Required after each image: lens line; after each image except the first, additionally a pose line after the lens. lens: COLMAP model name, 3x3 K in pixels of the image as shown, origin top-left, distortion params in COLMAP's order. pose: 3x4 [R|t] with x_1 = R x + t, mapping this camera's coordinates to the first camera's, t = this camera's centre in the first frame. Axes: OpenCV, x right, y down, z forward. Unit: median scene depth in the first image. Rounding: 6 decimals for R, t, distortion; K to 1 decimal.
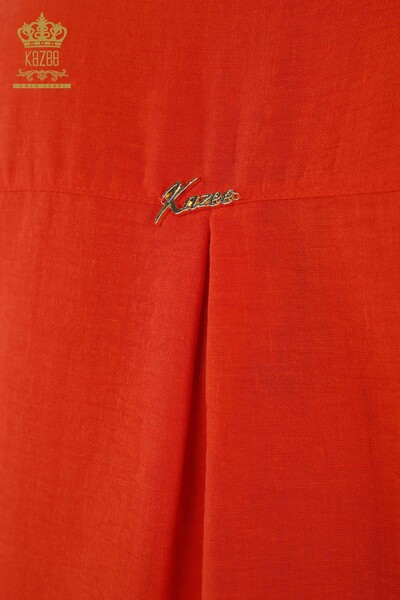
lens RADIAL K [[1173.3, 0, 199.6], [0, 1173.3, 300.0], [0, 0, 1]] dist [0.035497, 0.000000]
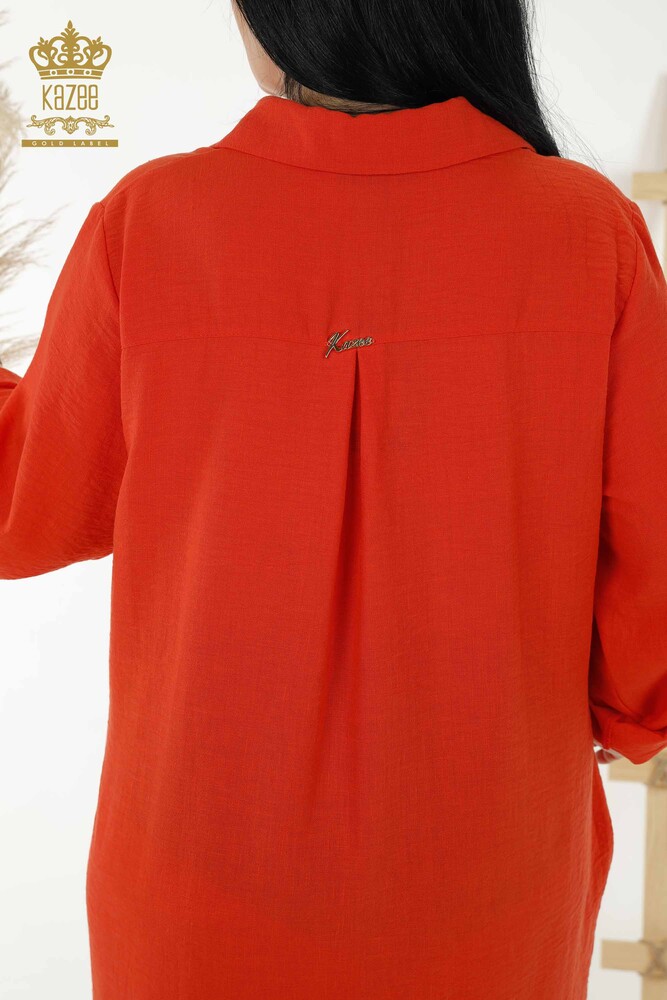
lens RADIAL K [[1955.5, 0, 333.9], [0, 1955.5, 499.8], [0, 0, 1]] dist [0.035497, 0.000000]
pose [[0.999791, -0.020425, 0.000251, -0.030878], [0.020407, 0.998233, -0.055810, 0.291925], [0.000889, 0.055803, 0.998441, -1.754994]]
